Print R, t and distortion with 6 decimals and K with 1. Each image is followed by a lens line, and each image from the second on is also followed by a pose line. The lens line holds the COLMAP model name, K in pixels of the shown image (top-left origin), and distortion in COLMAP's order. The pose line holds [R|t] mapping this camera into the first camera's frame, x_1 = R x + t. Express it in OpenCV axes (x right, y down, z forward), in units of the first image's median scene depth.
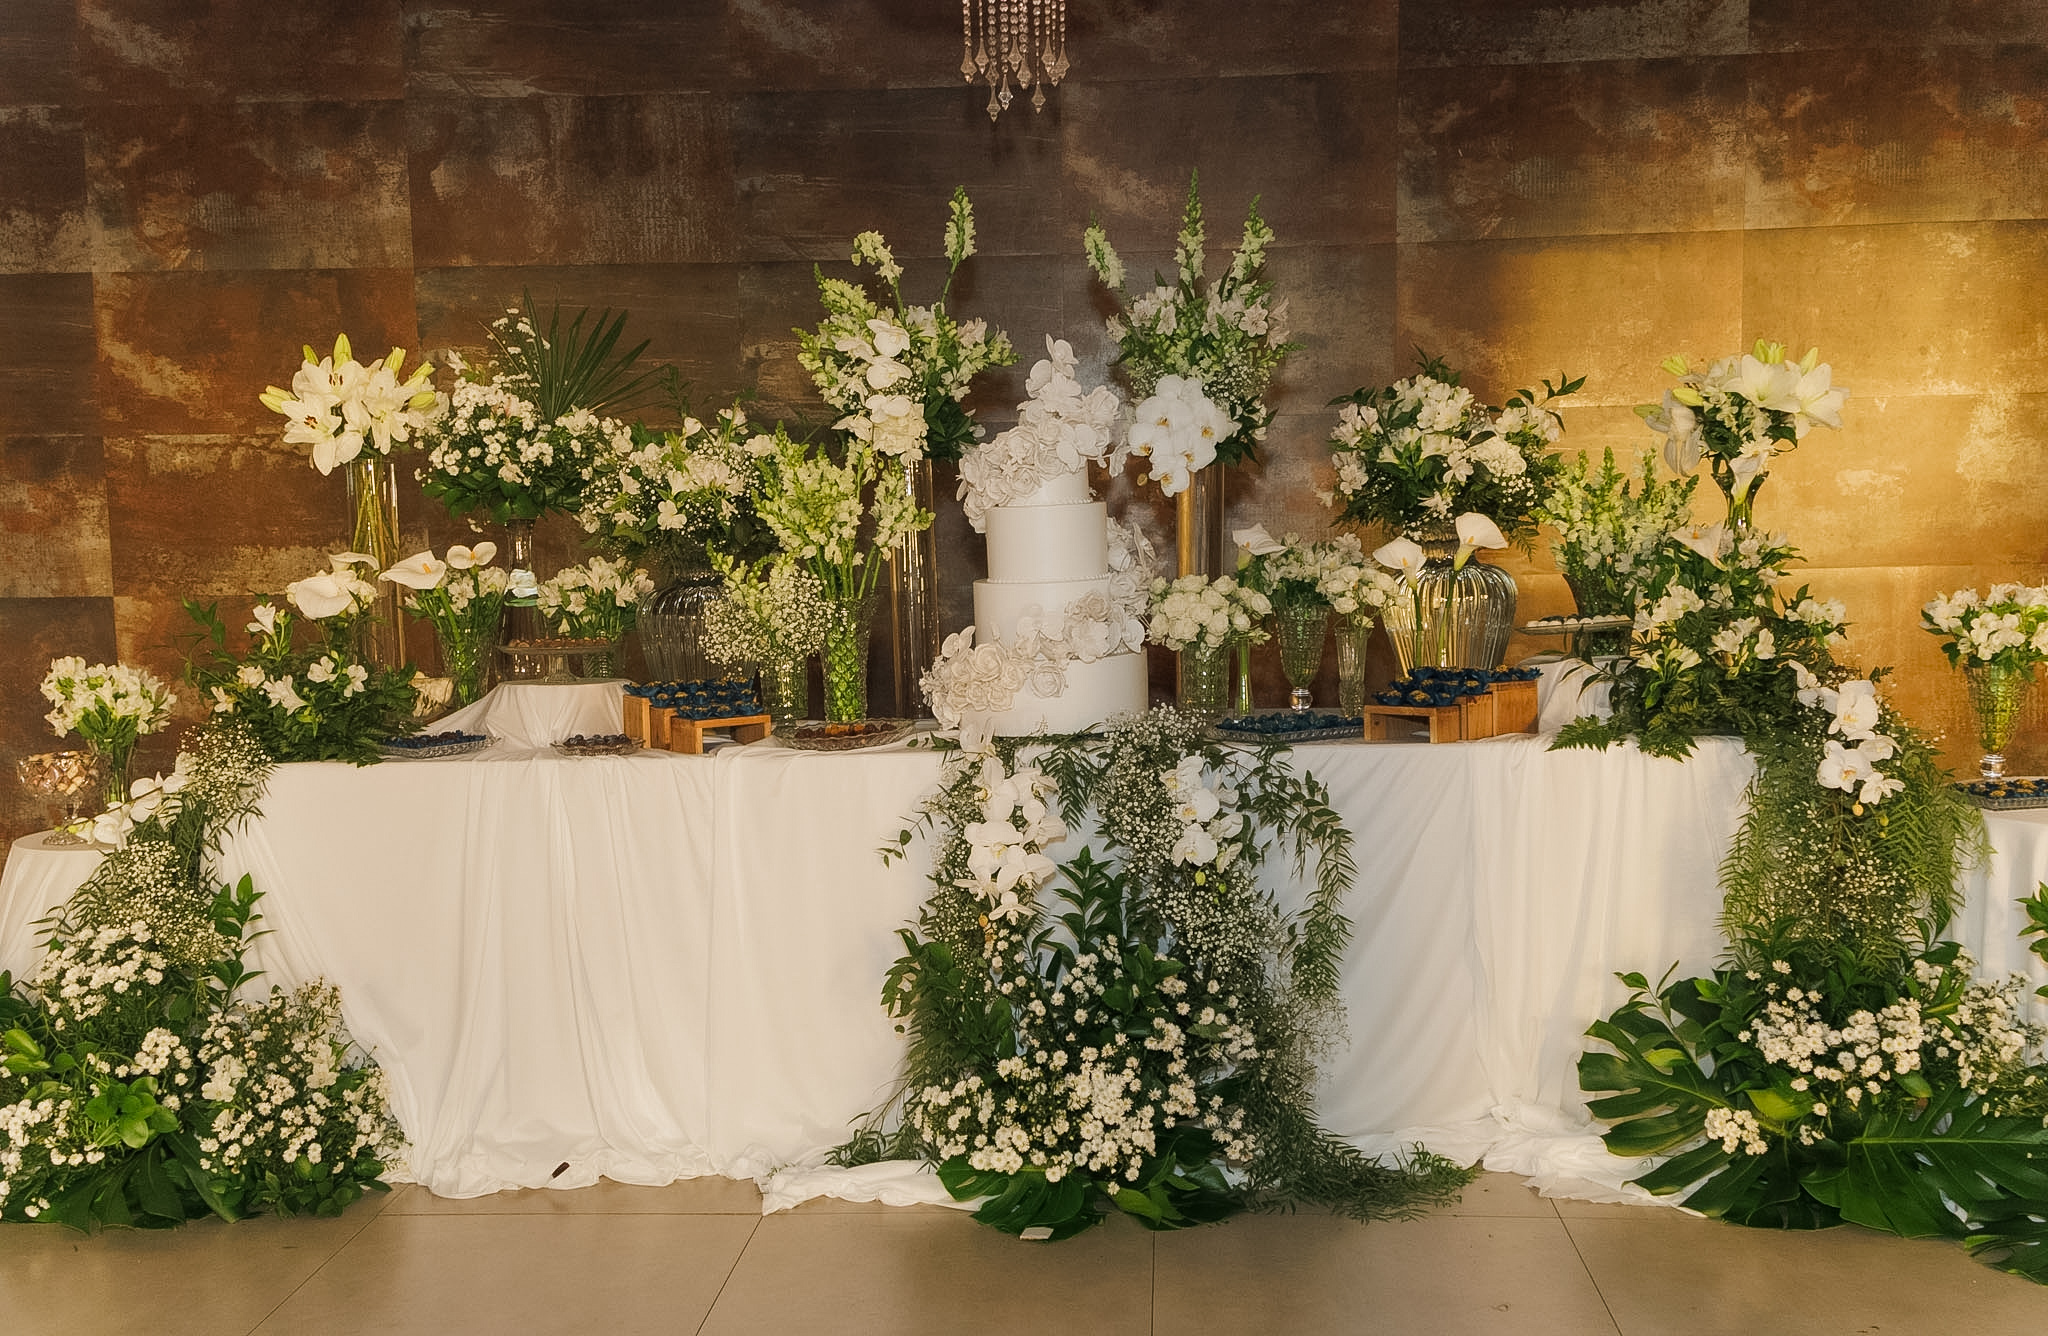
lens RADIAL K [[1459.4, 0, 1024.0], [0, 1459.4, 668.0], [0, 0, 1]] dist [0.000228, 0.000154]
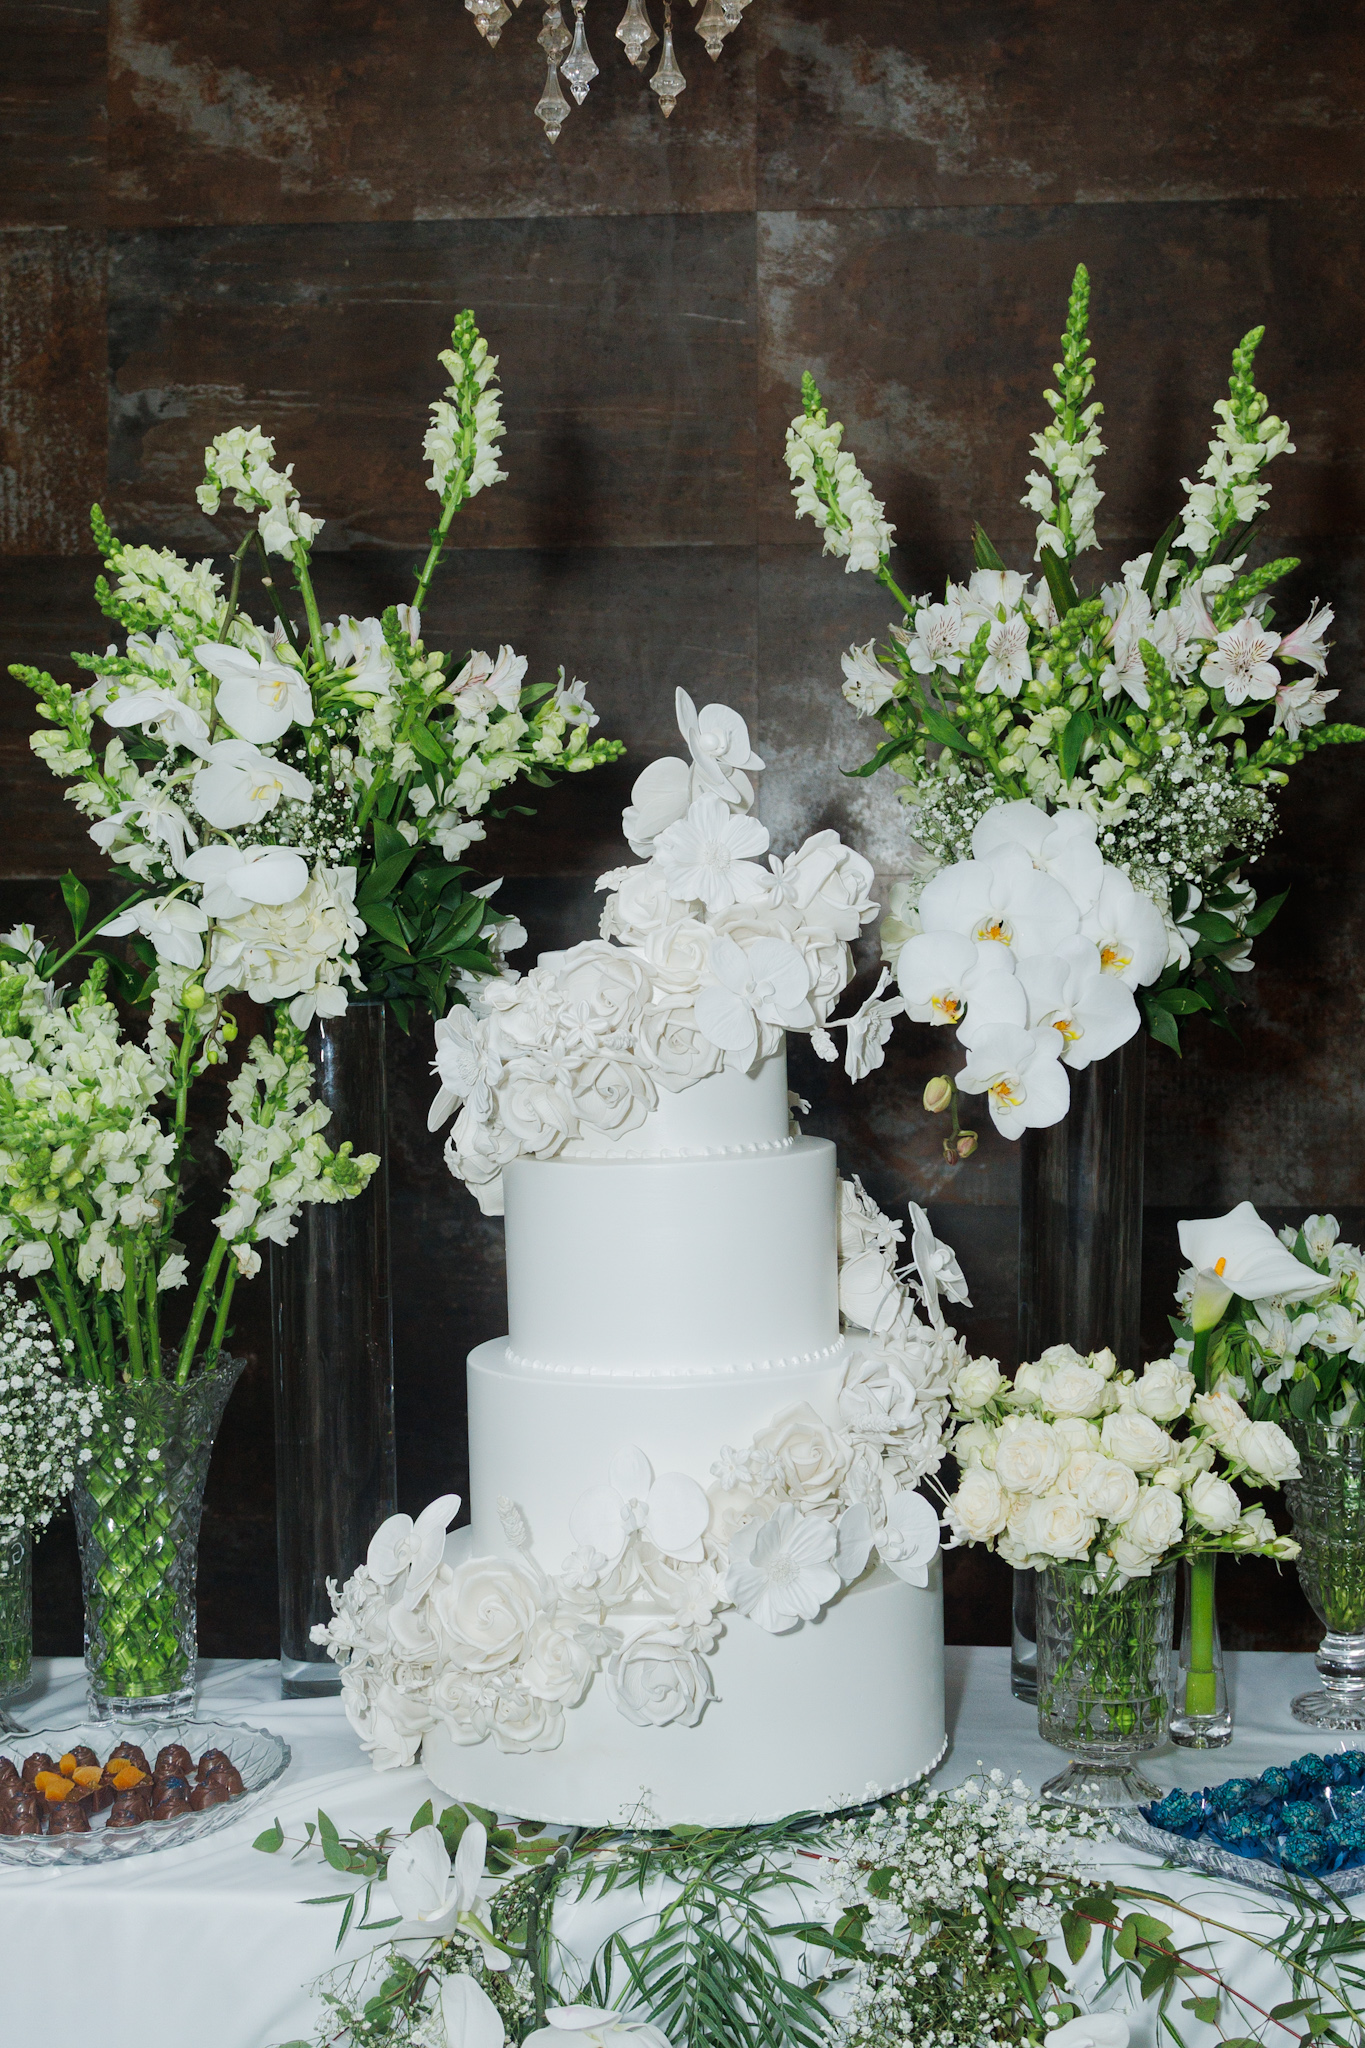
lens RADIAL K [[2058.2, 0, 682.5], [0, 2058.2, 1024.0], [0, 0, 1]] dist [-0.058013, -0.009160]
pose [[0.999625, 0.017340, -0.021214, 0.028175], [-0.018884, 0.997014, -0.074876, -0.102767], [0.019852, 0.075249, 0.996967, 0.476652]]
